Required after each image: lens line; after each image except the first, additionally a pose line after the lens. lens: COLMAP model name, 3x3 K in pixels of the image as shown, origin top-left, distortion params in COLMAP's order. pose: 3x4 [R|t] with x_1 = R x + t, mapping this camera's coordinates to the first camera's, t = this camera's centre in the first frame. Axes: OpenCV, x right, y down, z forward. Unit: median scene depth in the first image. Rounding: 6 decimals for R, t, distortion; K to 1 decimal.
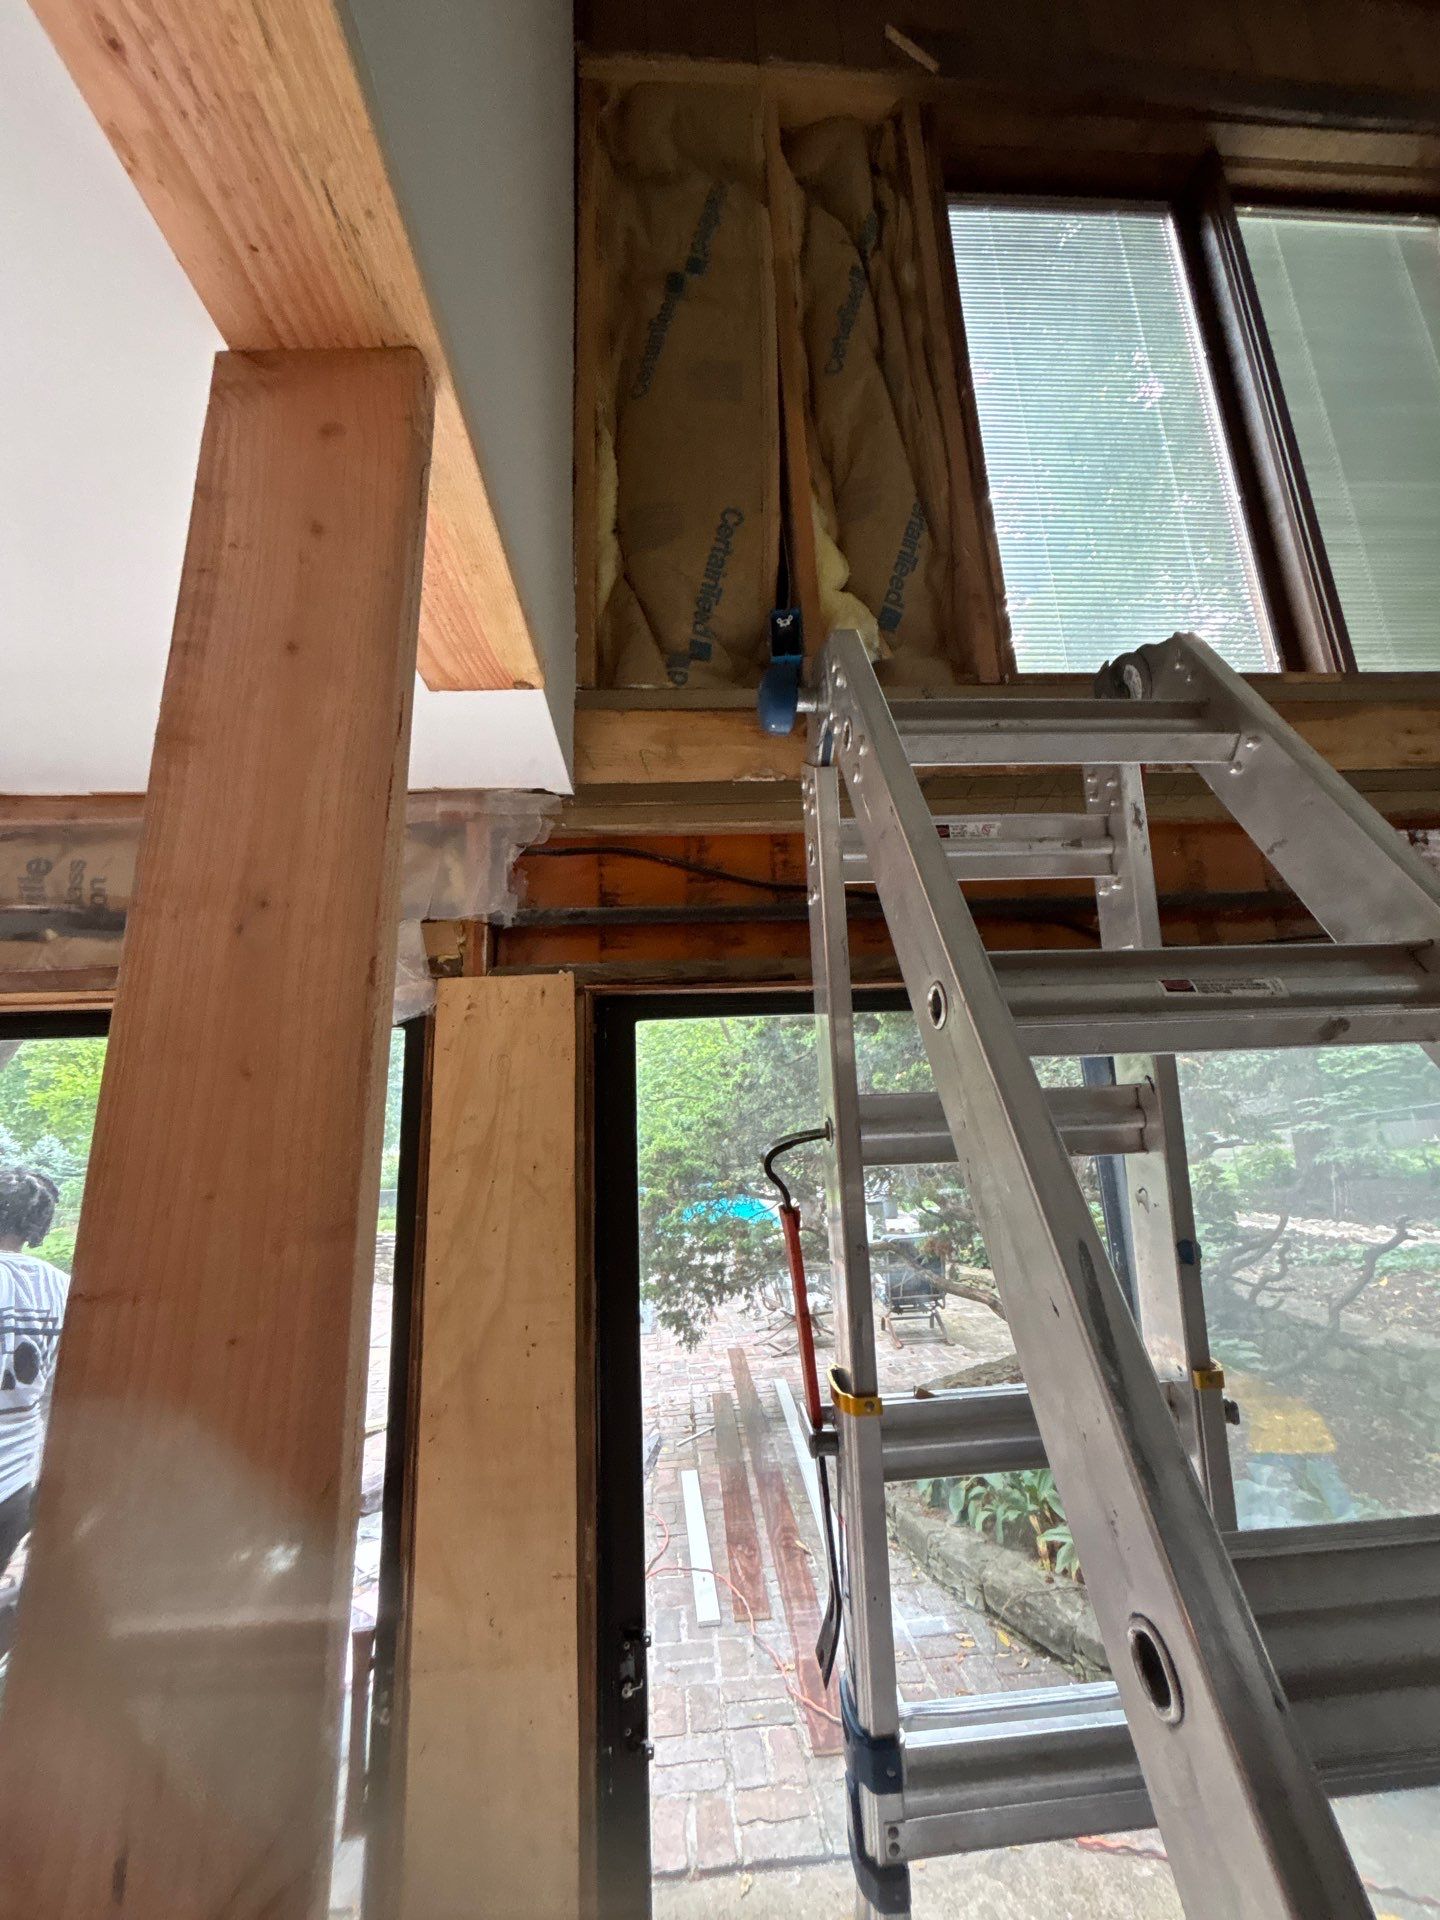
lens RADIAL K [[763.3, 0, 721.3], [0, 763.3, 956.4], [0, 0, 1]] dist [0.001696, 0.000073]
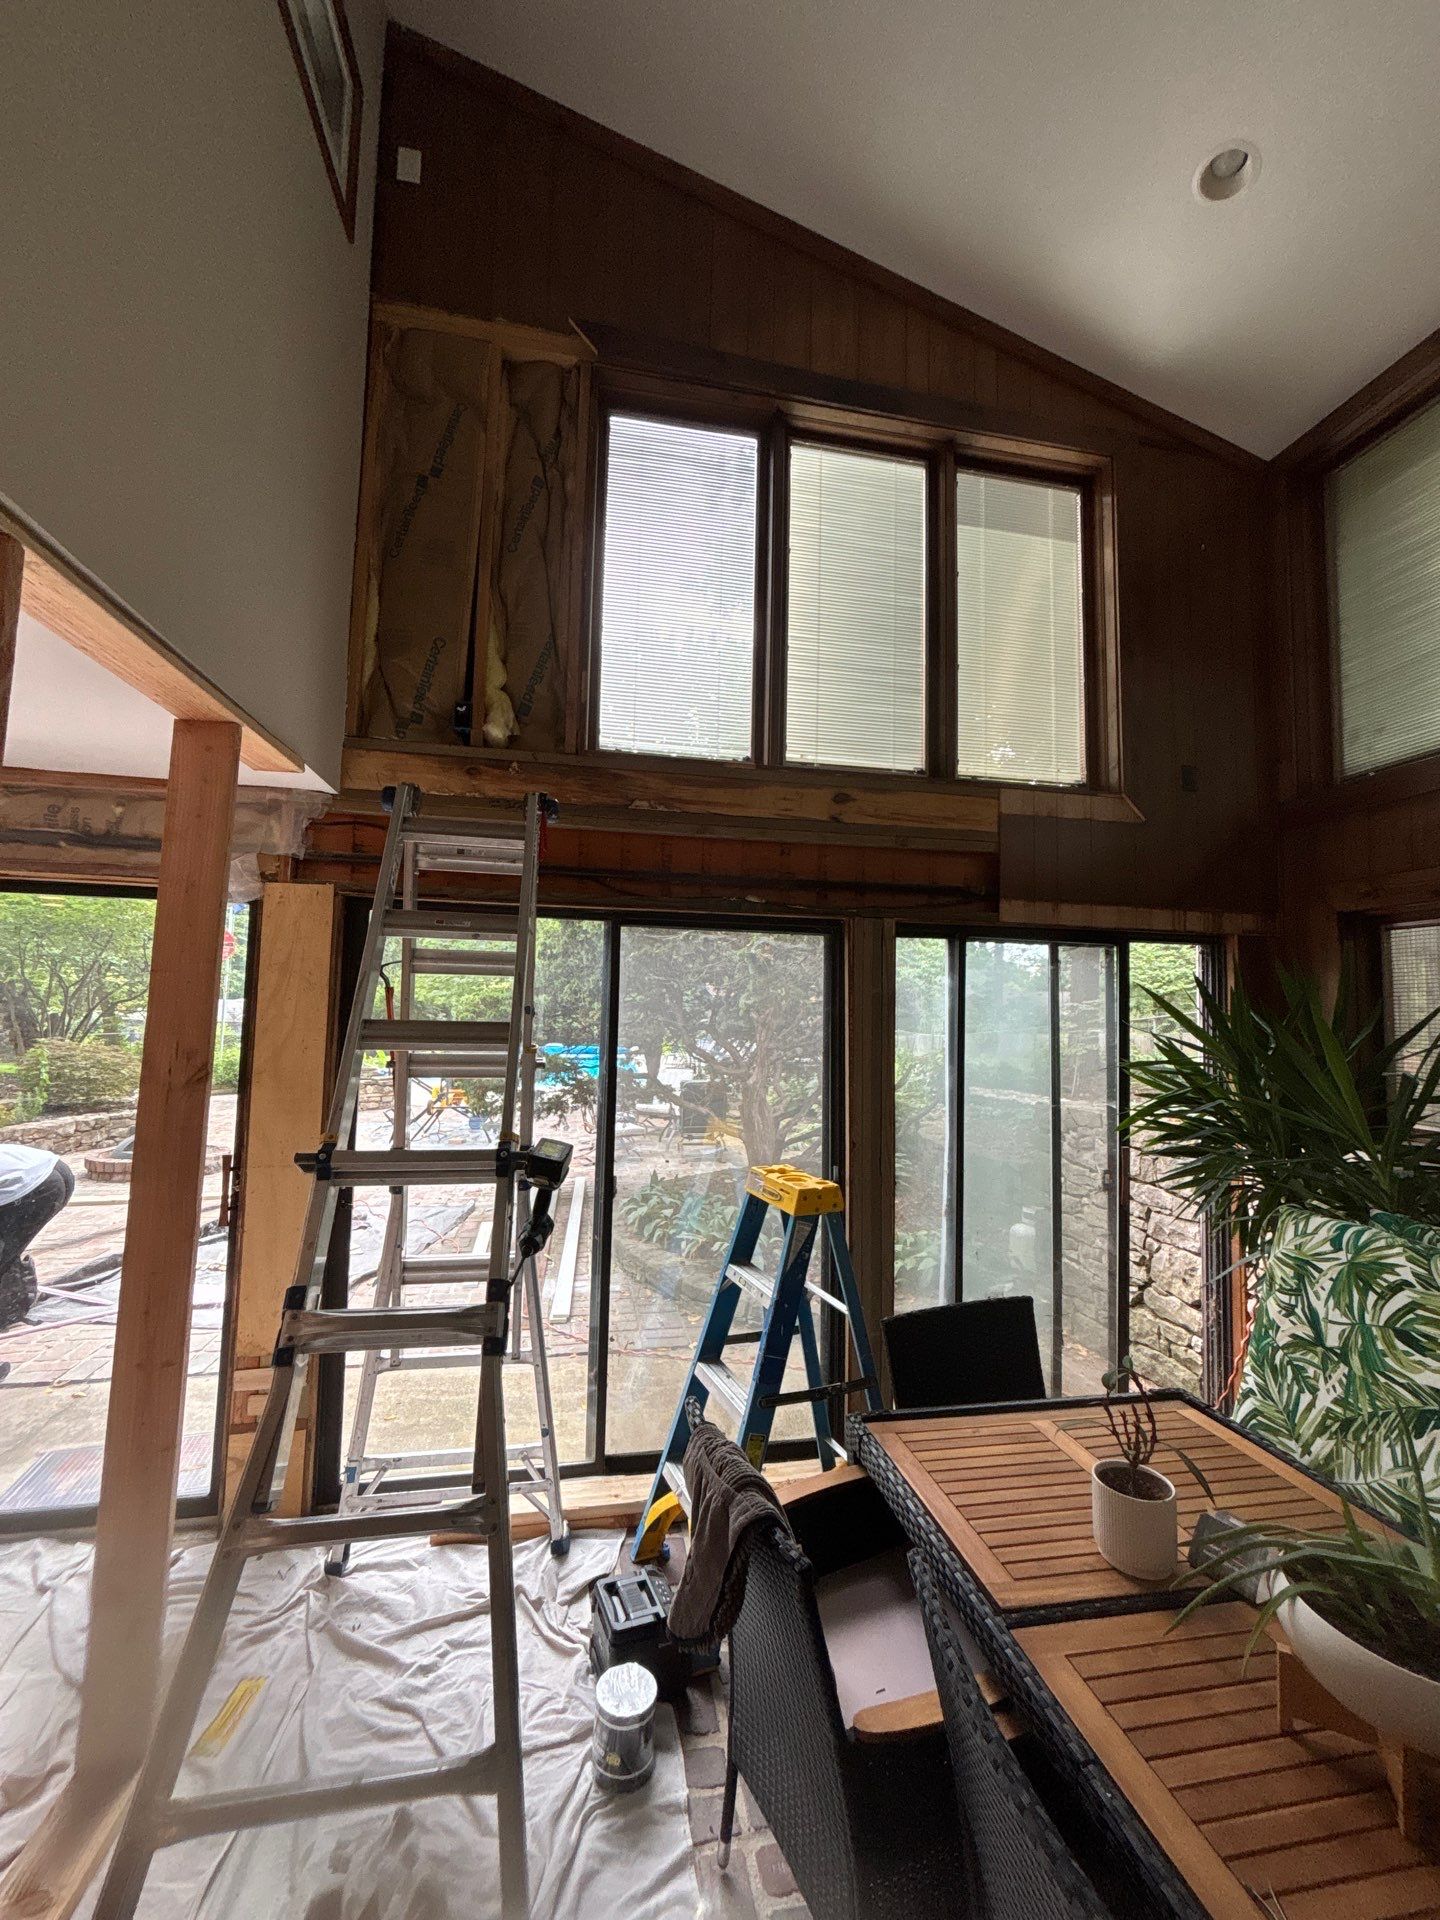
lens RADIAL K [[763.3, 0, 721.3], [0, 763.3, 956.4], [0, 0, 1]] dist [0.001696, 0.000073]
pose [[0.990313, 0.075994, 0.116214, 0.543011], [-0.093344, 0.983962, 0.152006, -0.174635], [-0.102798, -0.161382, 0.981524, -1.032174]]
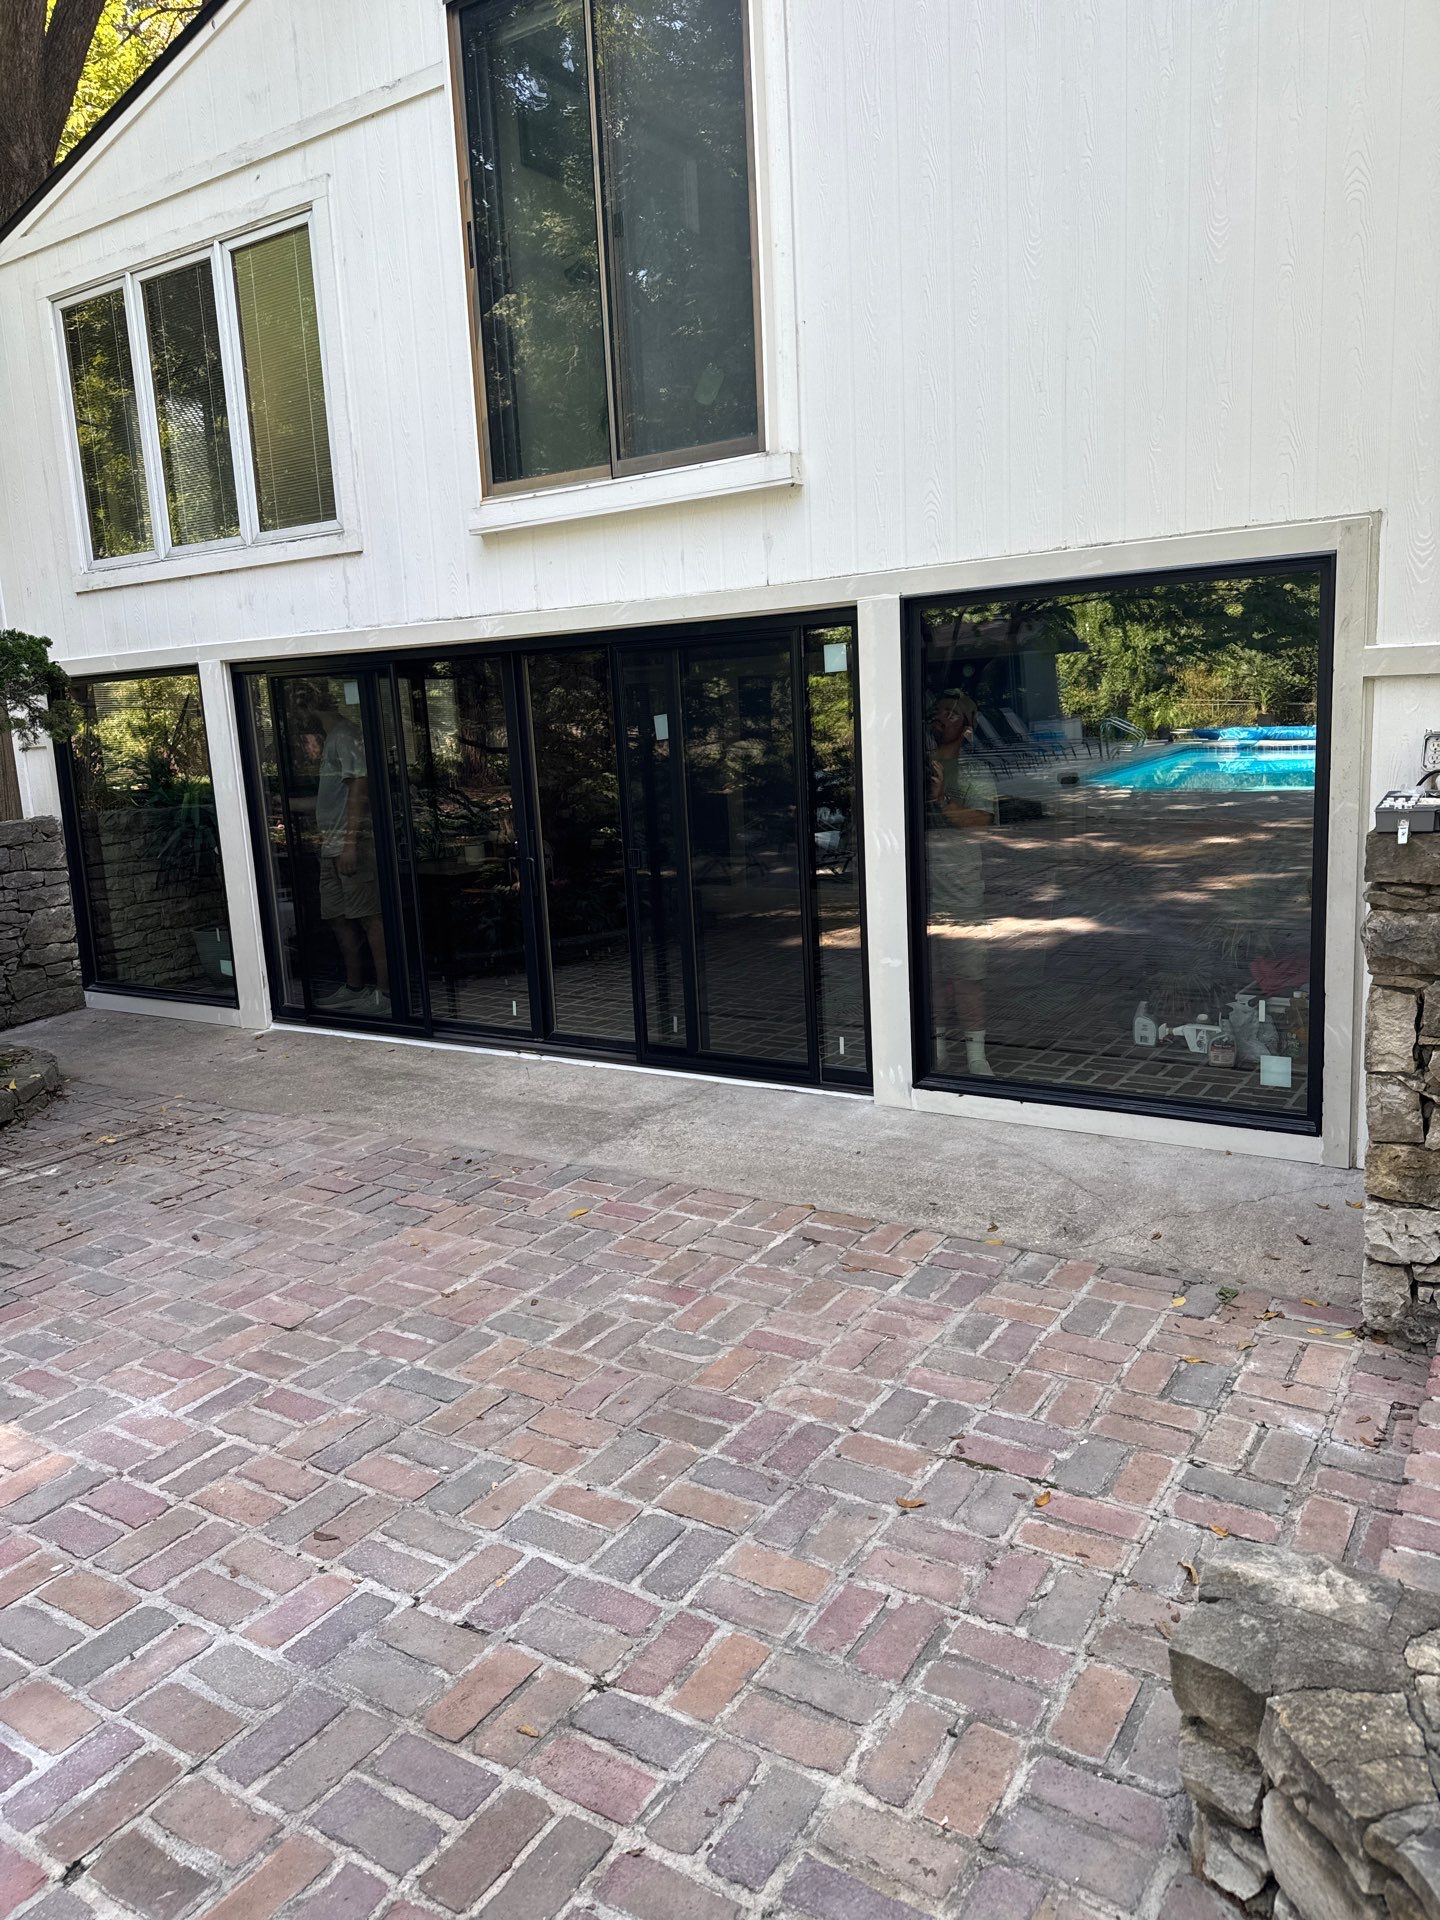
lens RADIAL K [[1341.7, 0, 720.0], [0, 1341.7, 960.0], [0, 0, 1]] dist [0.003729, -0.005820]
pose [[-0.798325, -0.024373, 0.601733, -3.462424], [-0.058870, 0.997554, -0.037697, 1.239182], [-0.599342, -0.065519, -0.797807, 3.913154]]
